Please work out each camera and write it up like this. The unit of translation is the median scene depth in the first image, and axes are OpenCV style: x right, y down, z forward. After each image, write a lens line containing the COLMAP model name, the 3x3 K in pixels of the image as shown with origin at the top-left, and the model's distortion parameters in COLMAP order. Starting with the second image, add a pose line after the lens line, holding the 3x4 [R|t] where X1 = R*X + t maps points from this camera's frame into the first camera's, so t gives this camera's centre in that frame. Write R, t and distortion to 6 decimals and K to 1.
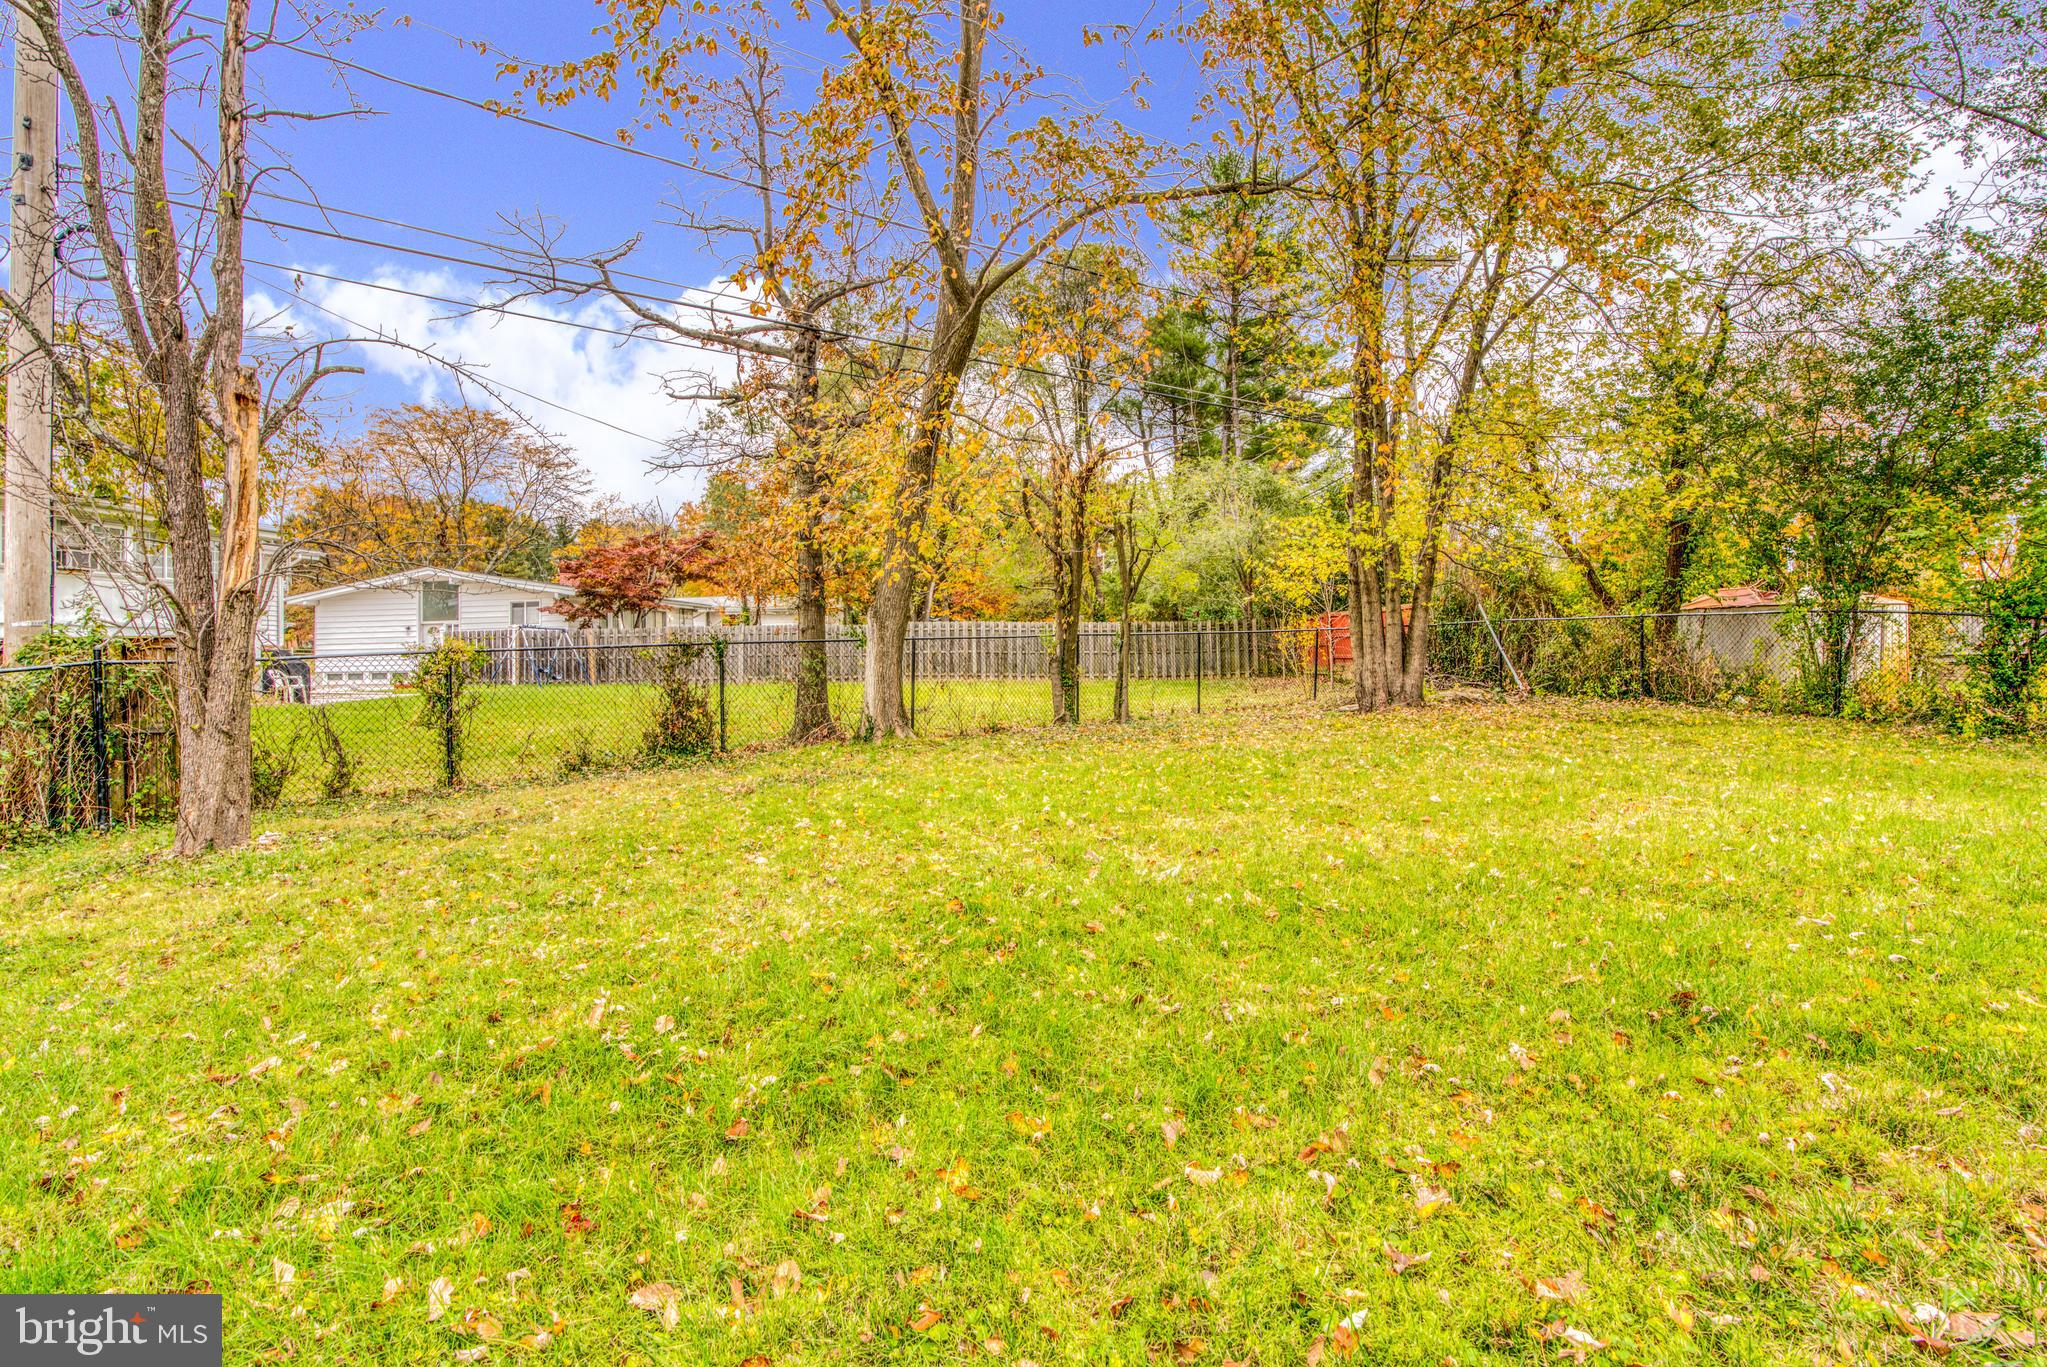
lens RADIAL K [[980.2, 0, 1014.1], [0, 980.2, 640.1], [0, 0, 1]] dist [-0.065552, 0.027872]
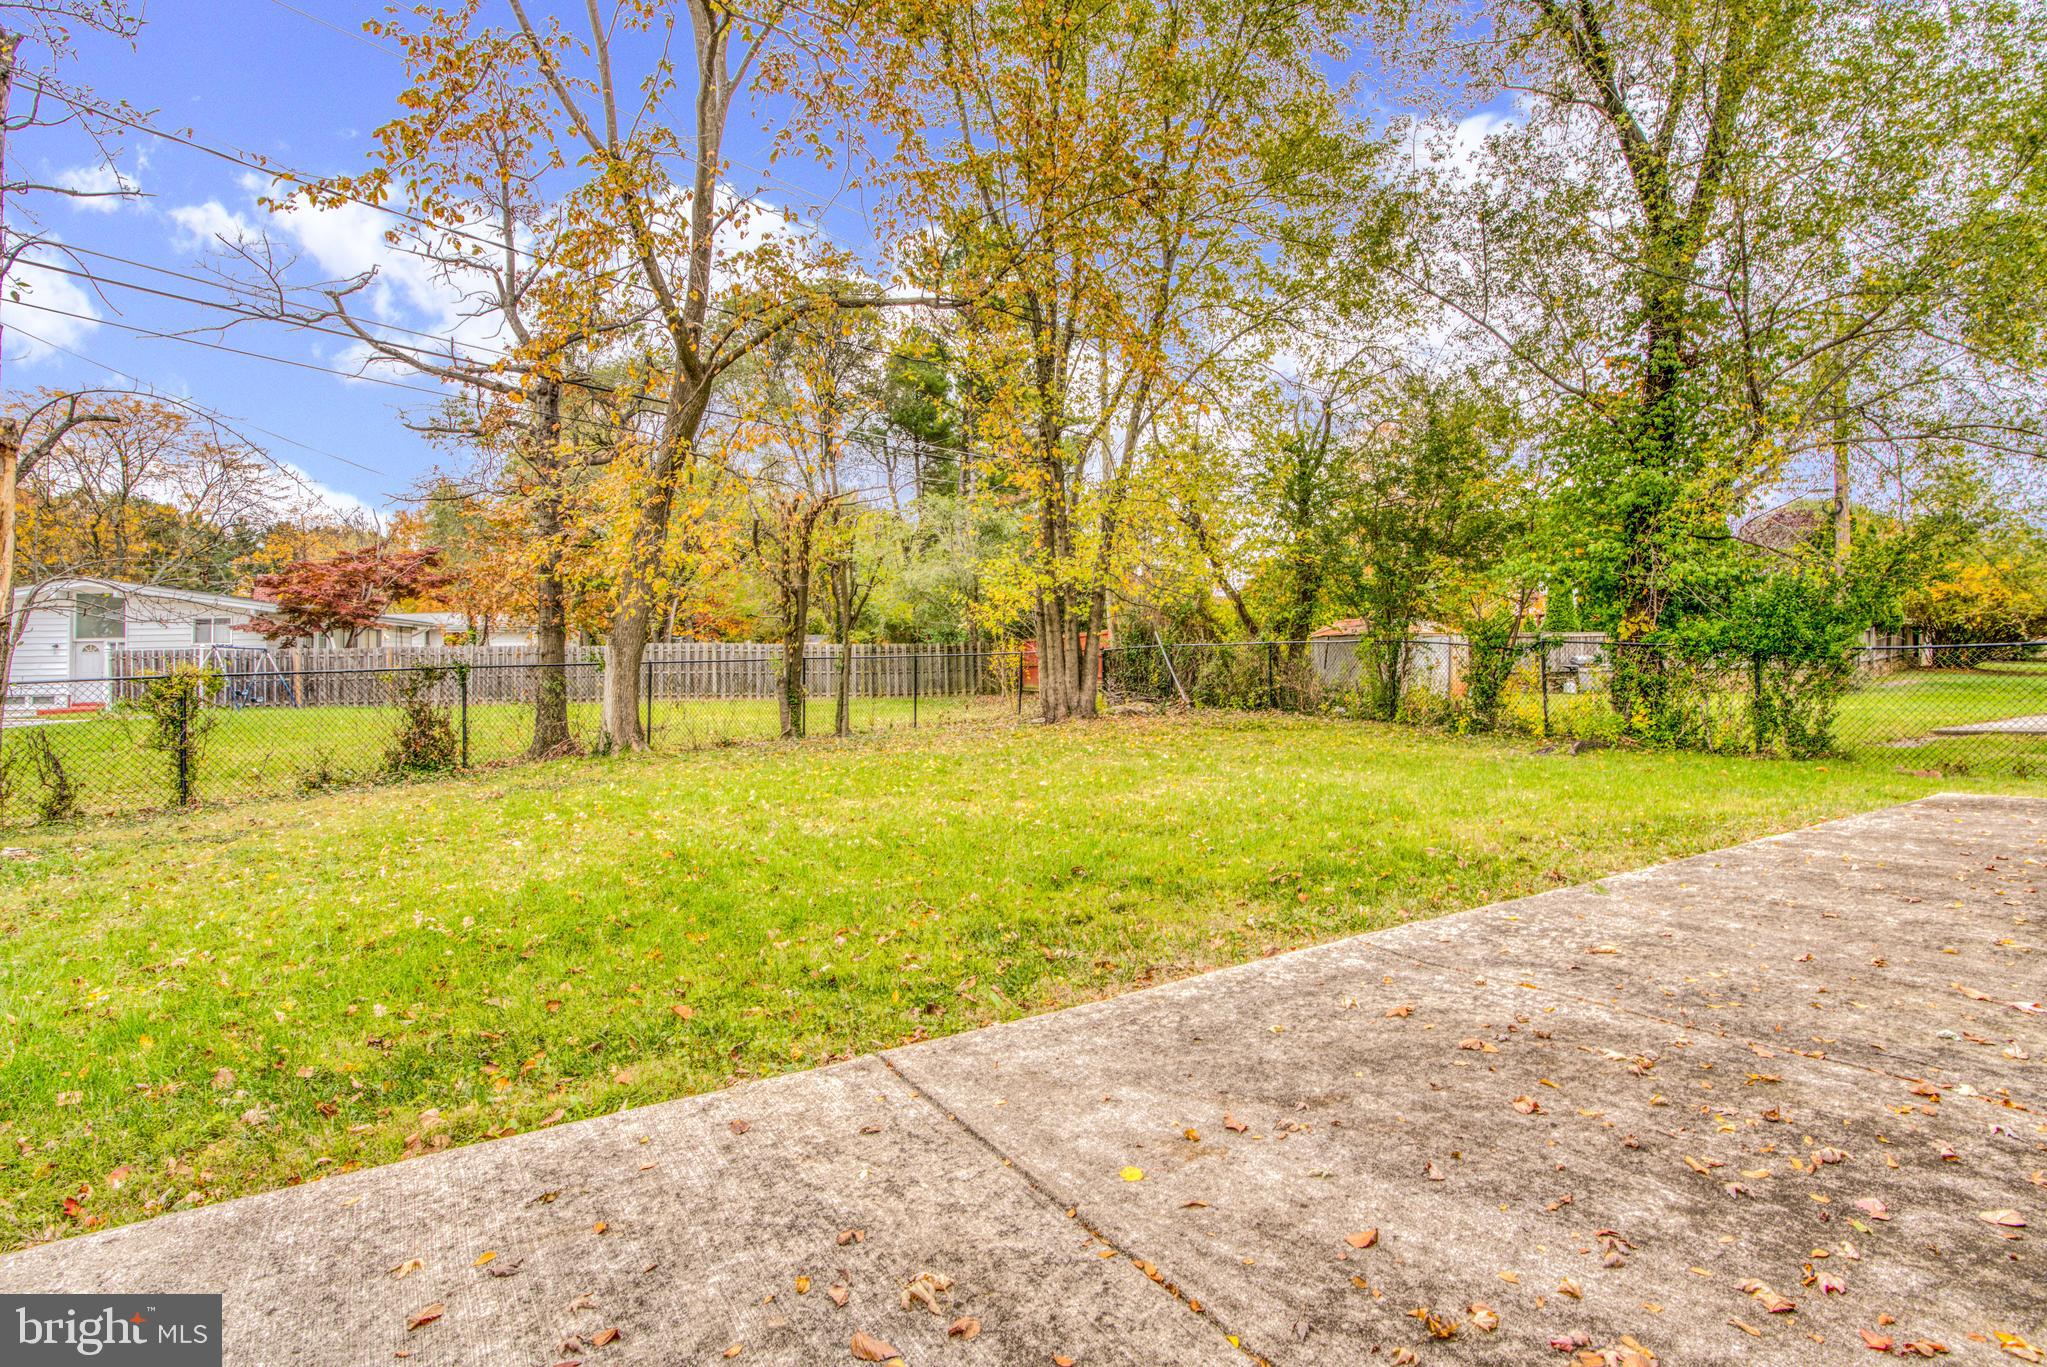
lens RADIAL K [[980.2, 0, 1014.1], [0, 980.2, 640.1], [0, 0, 1]] dist [-0.065552, 0.027872]
pose [[0.968948, 0.004704, 0.247220, 0.022363], [-0.000088, 0.999825, -0.018682, -0.005725], [-0.247265, 0.018080, 0.968779, -0.152070]]
